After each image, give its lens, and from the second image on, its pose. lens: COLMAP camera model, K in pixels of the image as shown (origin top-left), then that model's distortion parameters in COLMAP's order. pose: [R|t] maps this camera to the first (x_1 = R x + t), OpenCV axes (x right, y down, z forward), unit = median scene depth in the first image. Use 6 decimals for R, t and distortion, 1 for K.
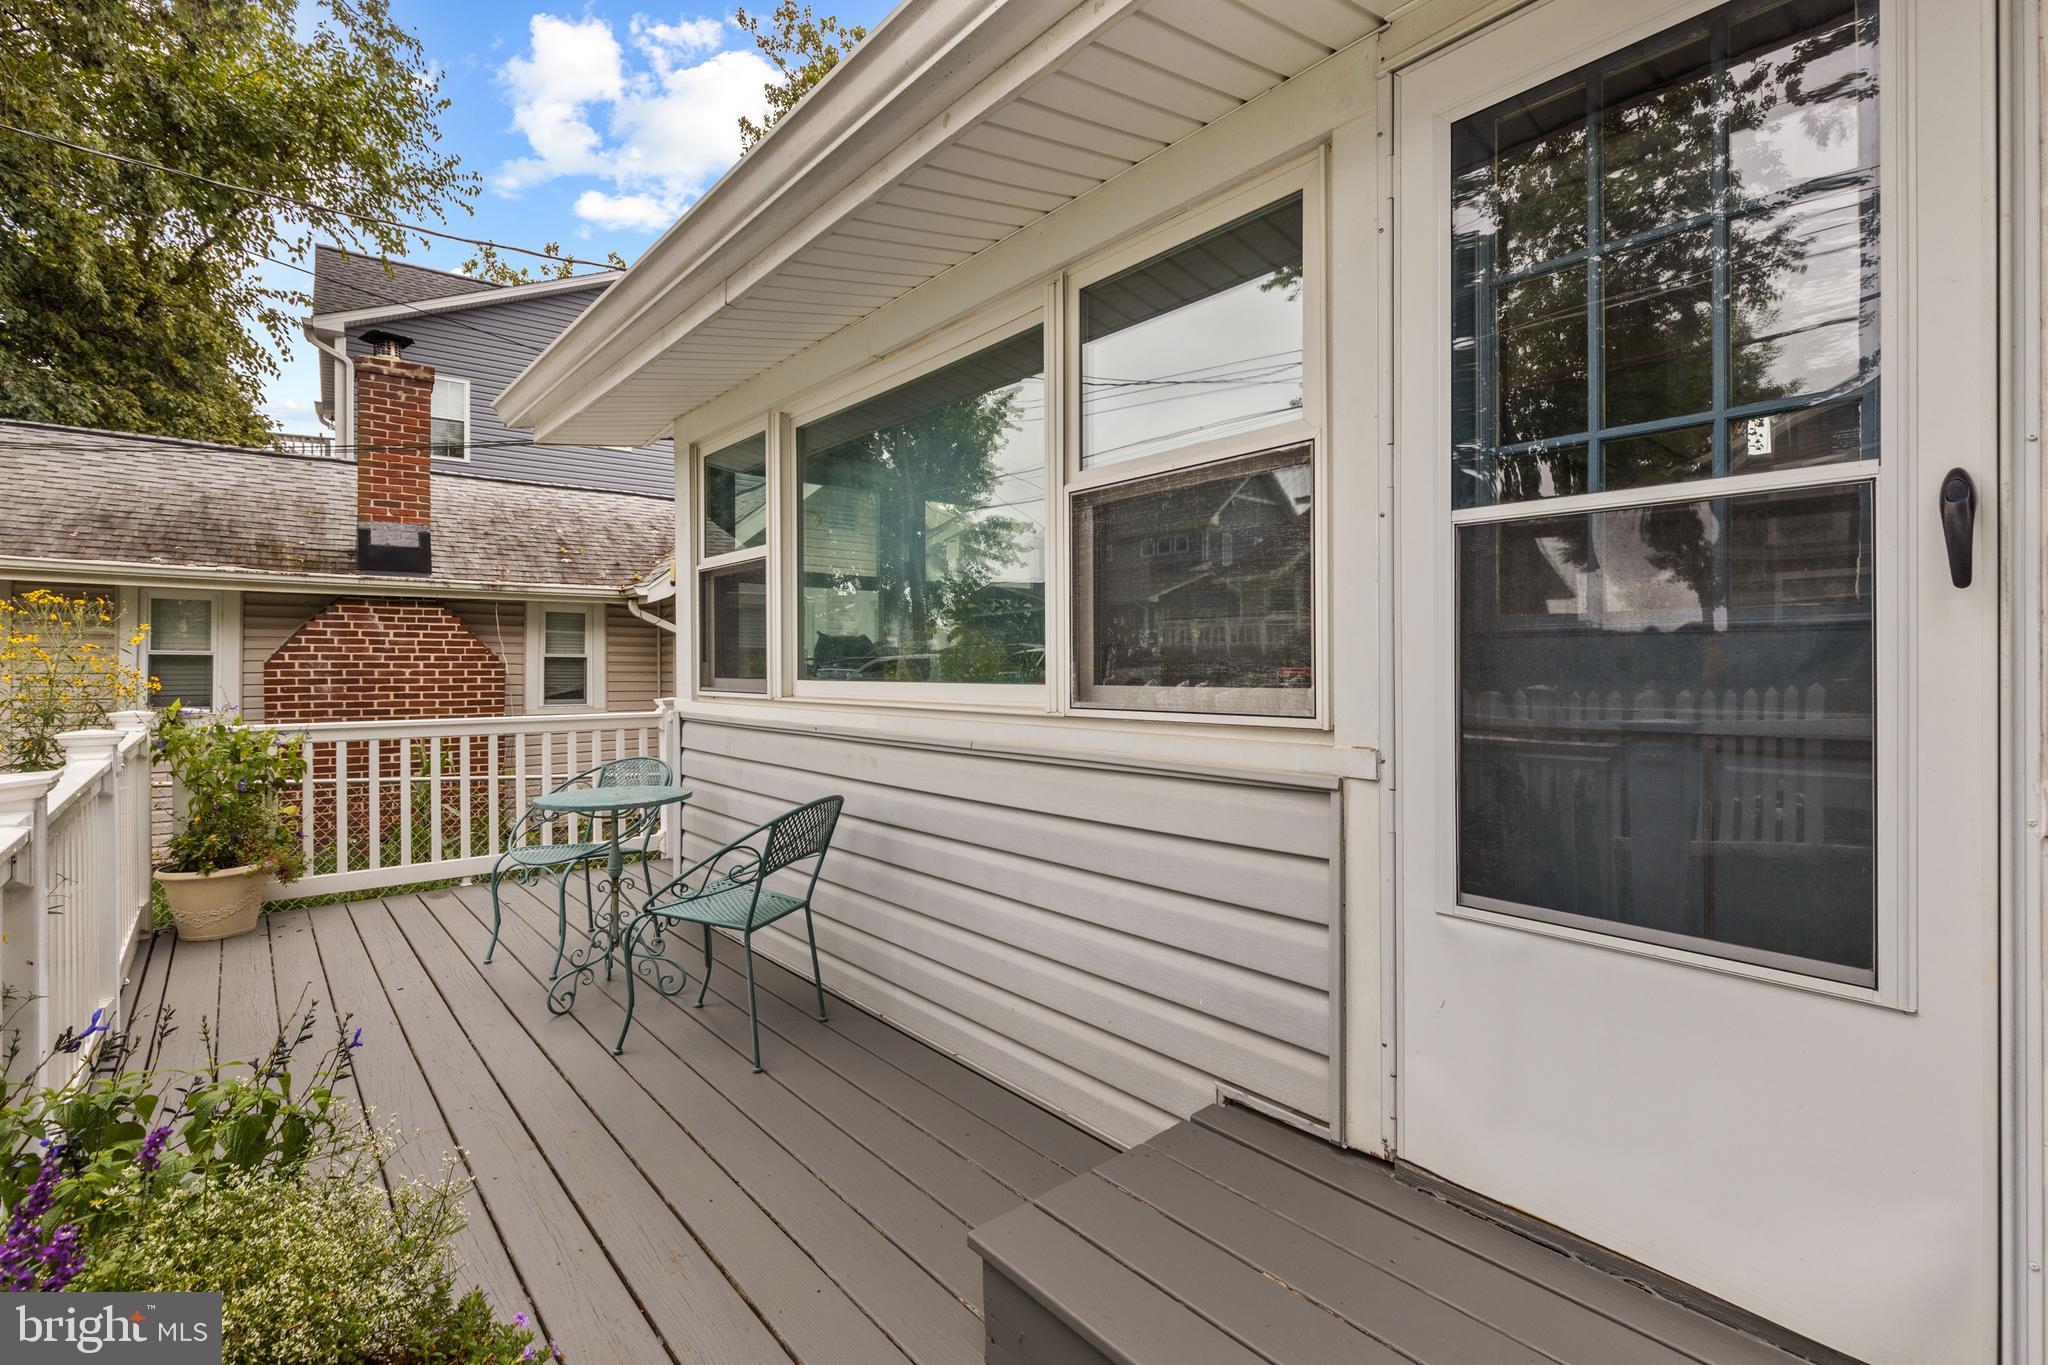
lens RADIAL K [[916.5, 0, 1028.3], [0, 916.5, 669.1], [0, 0, 1]] dist [0.002811, -0.000064]
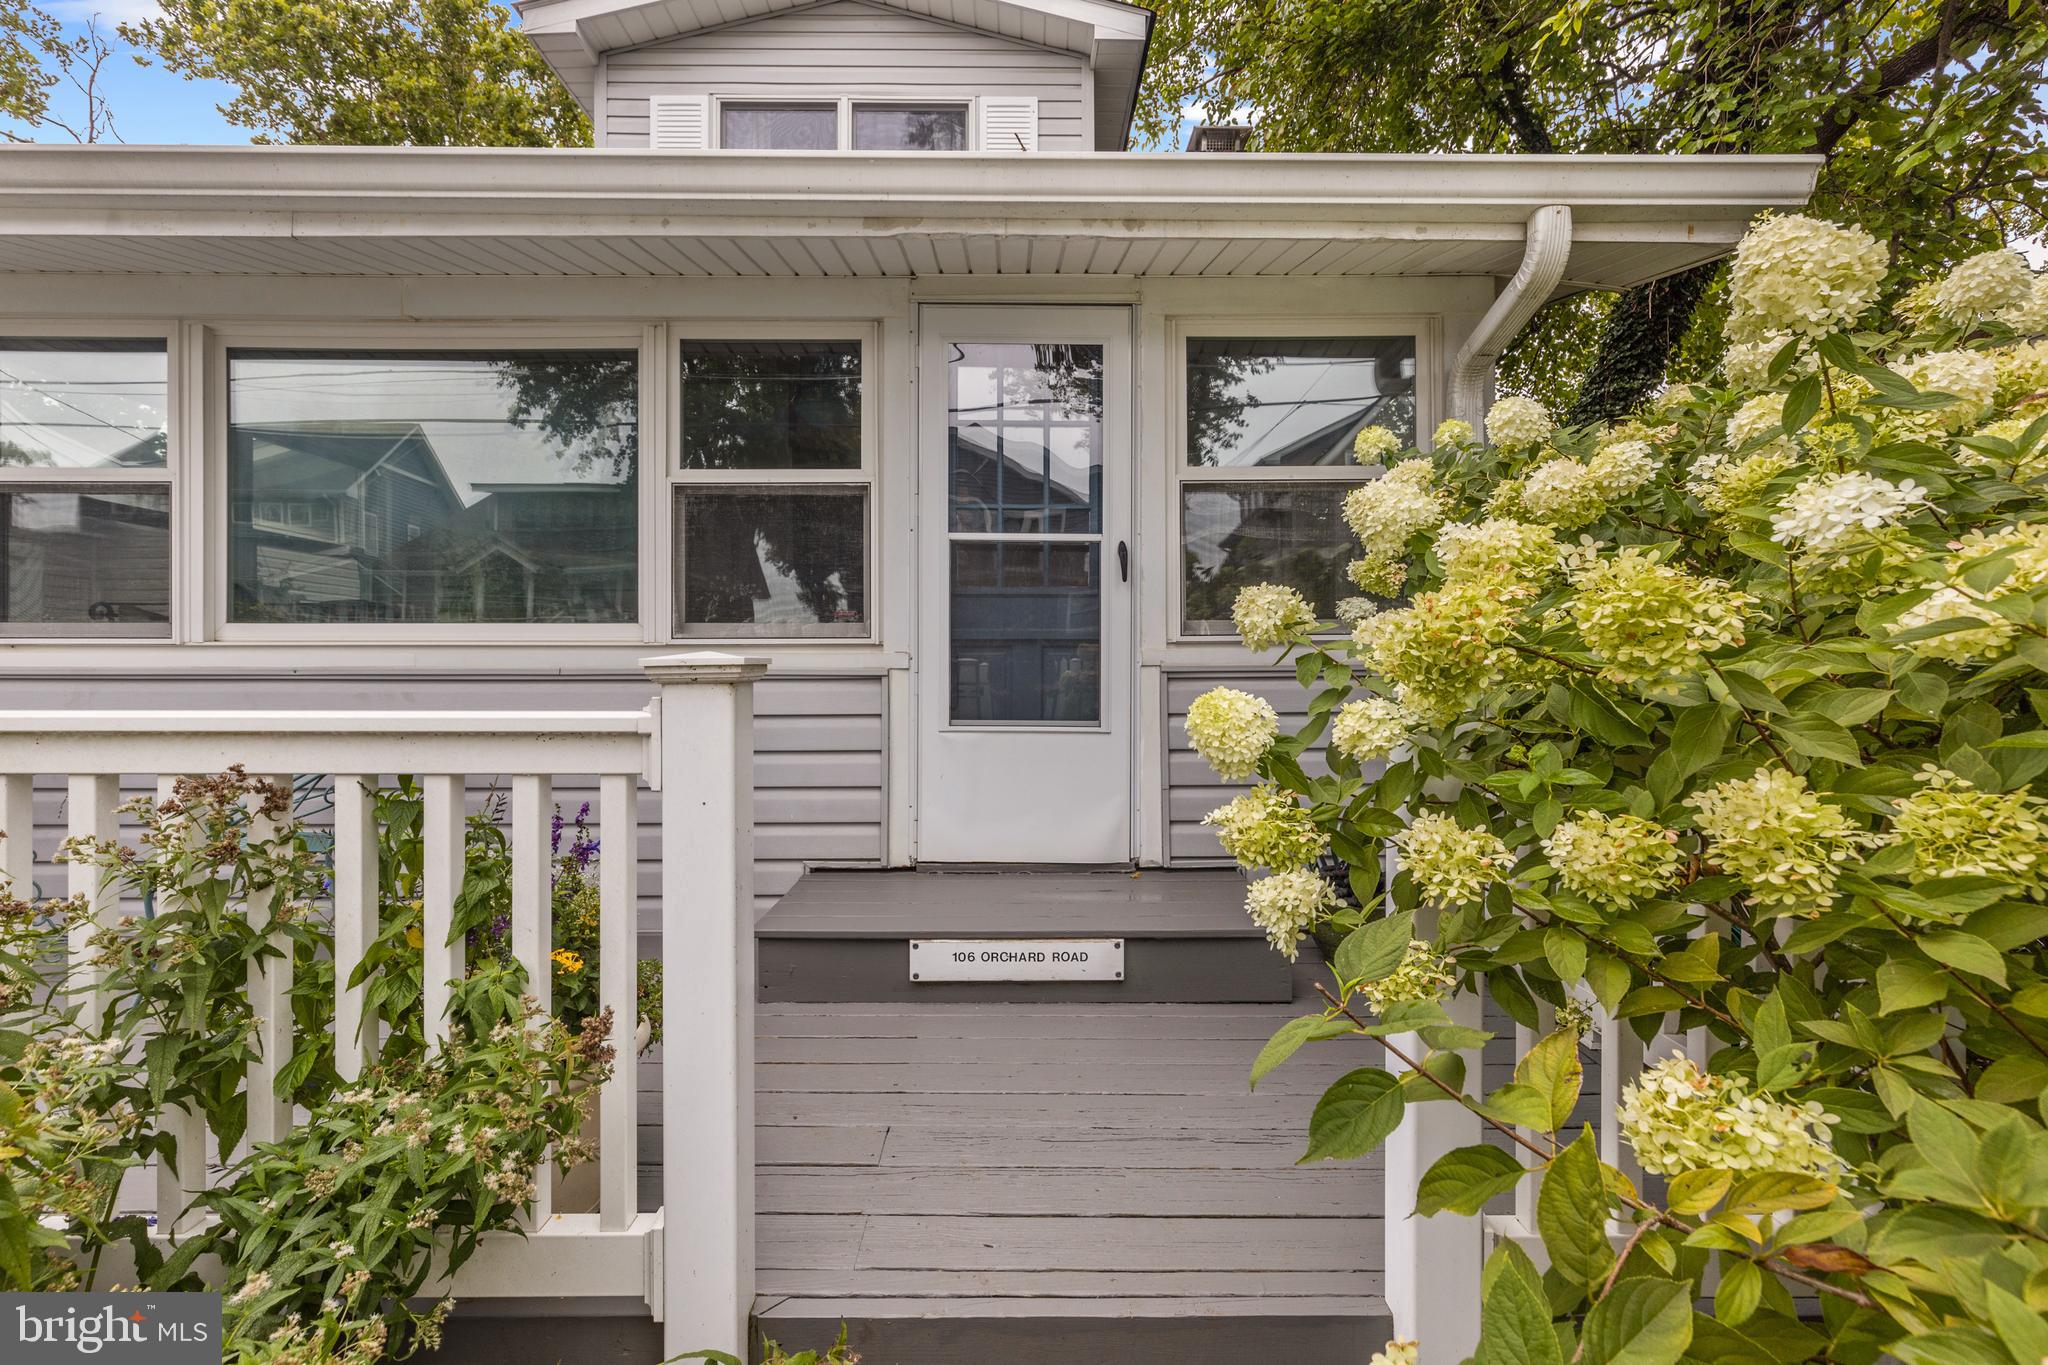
lens RADIAL K [[916.5, 0, 1028.3], [0, 916.5, 669.1], [0, 0, 1]] dist [0.002811, -0.000064]
pose [[0.646840, 0.002255, 0.762622, -0.776783], [0.000238, 0.999995, -0.003159, 0.109050], [-0.762626, 0.002224, 0.646836, -0.362213]]
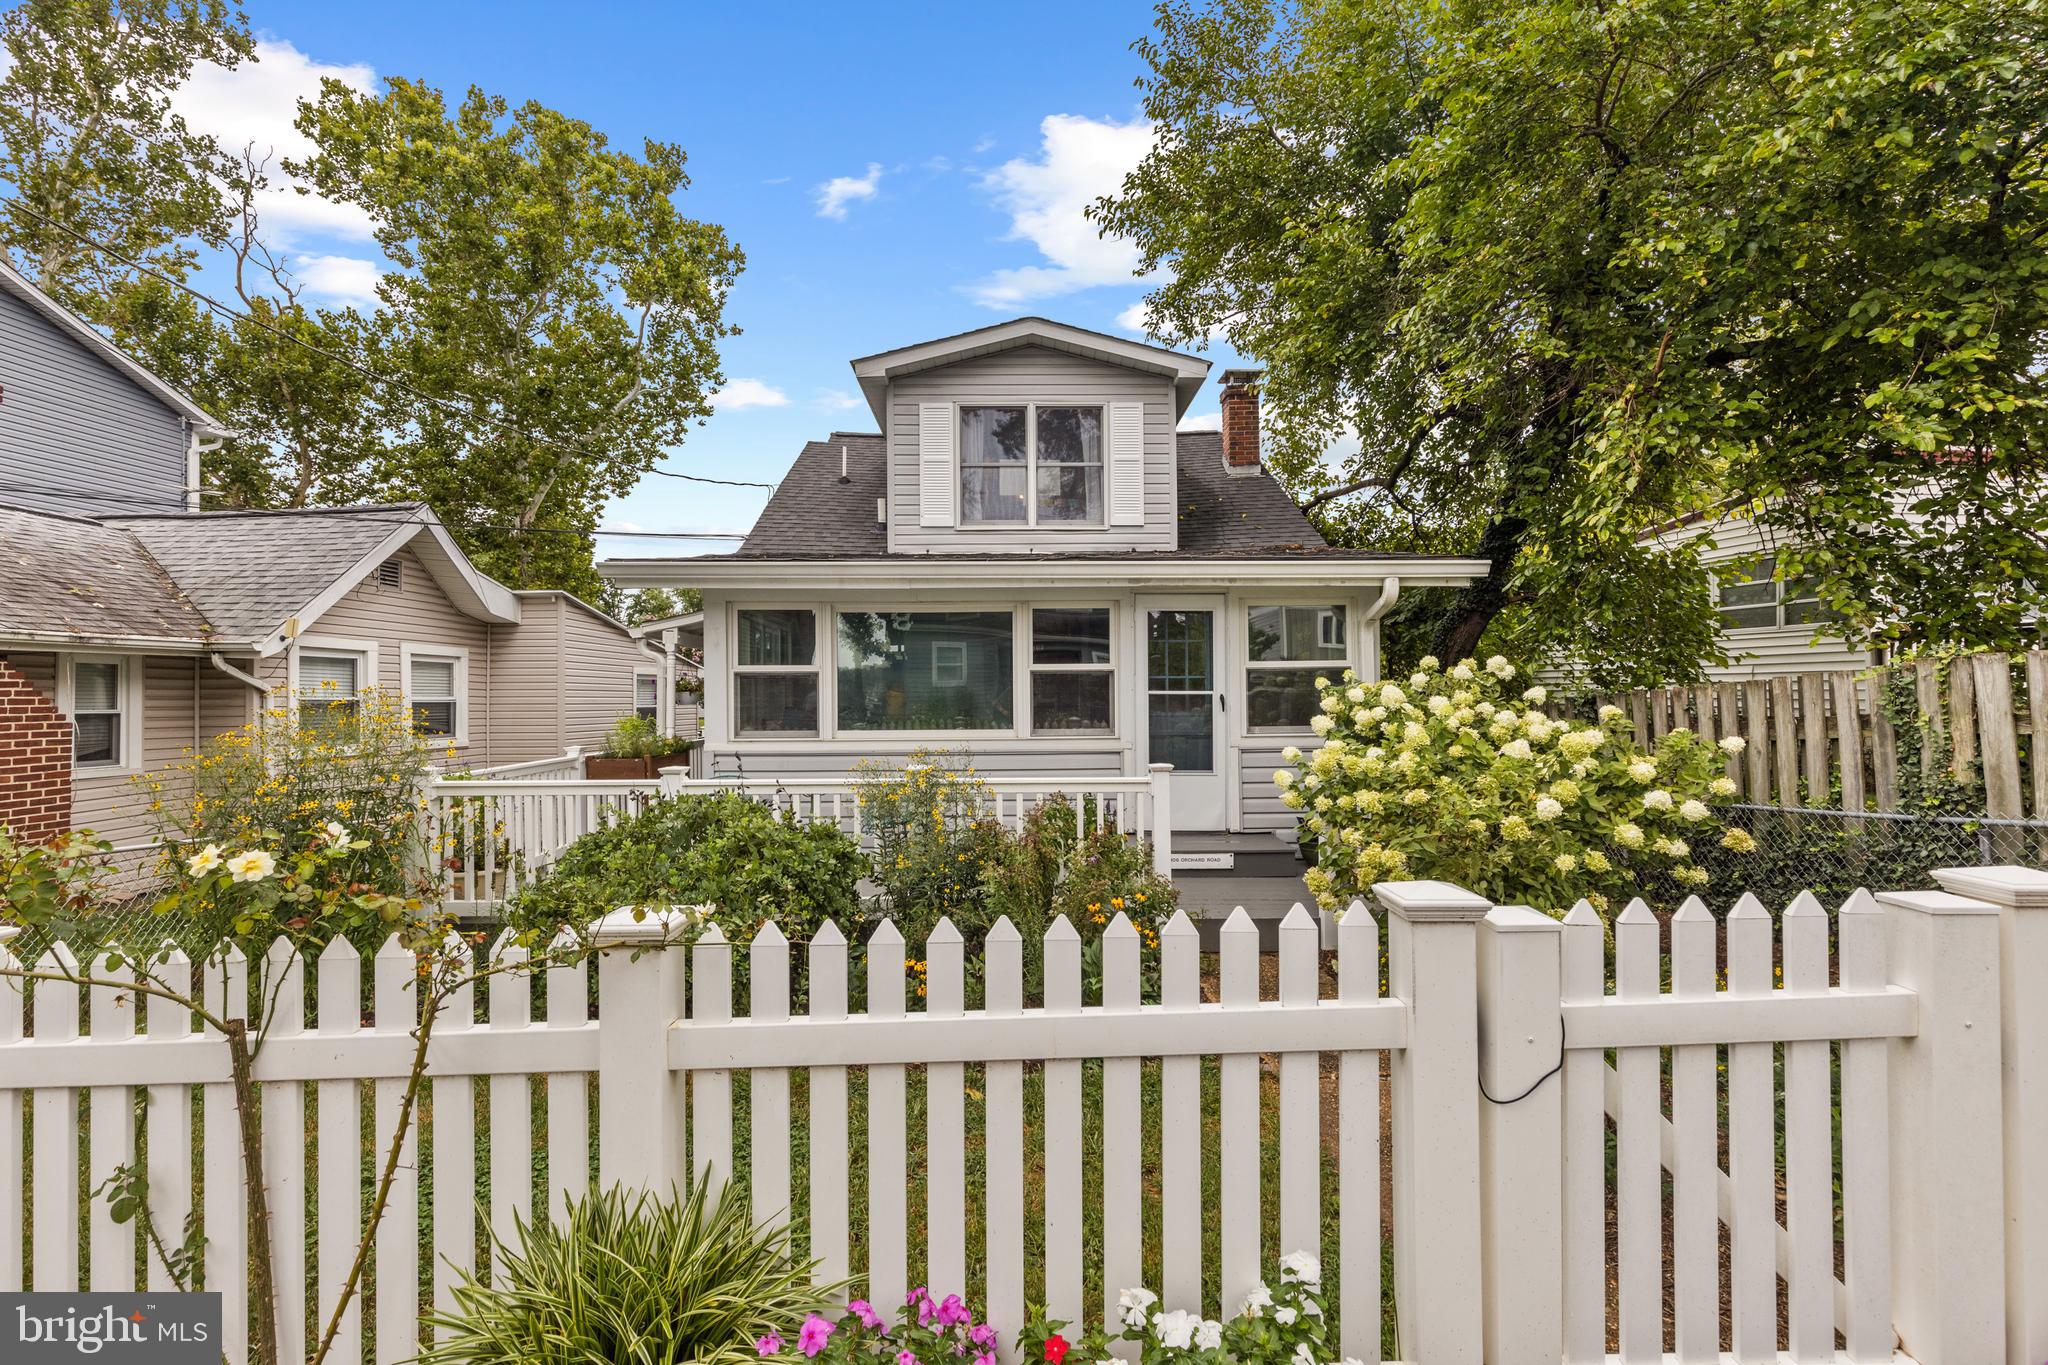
lens RADIAL K [[916.5, 0, 1028.3], [0, 916.5, 669.1], [0, 0, 1]] dist [0.002811, -0.000064]
pose [[0.643952, 0.017945, 0.764855, -2.885084], [0.005992, 0.999576, -0.028497, -0.121148], [-0.765042, 0.022934, 0.643572, -1.289924]]
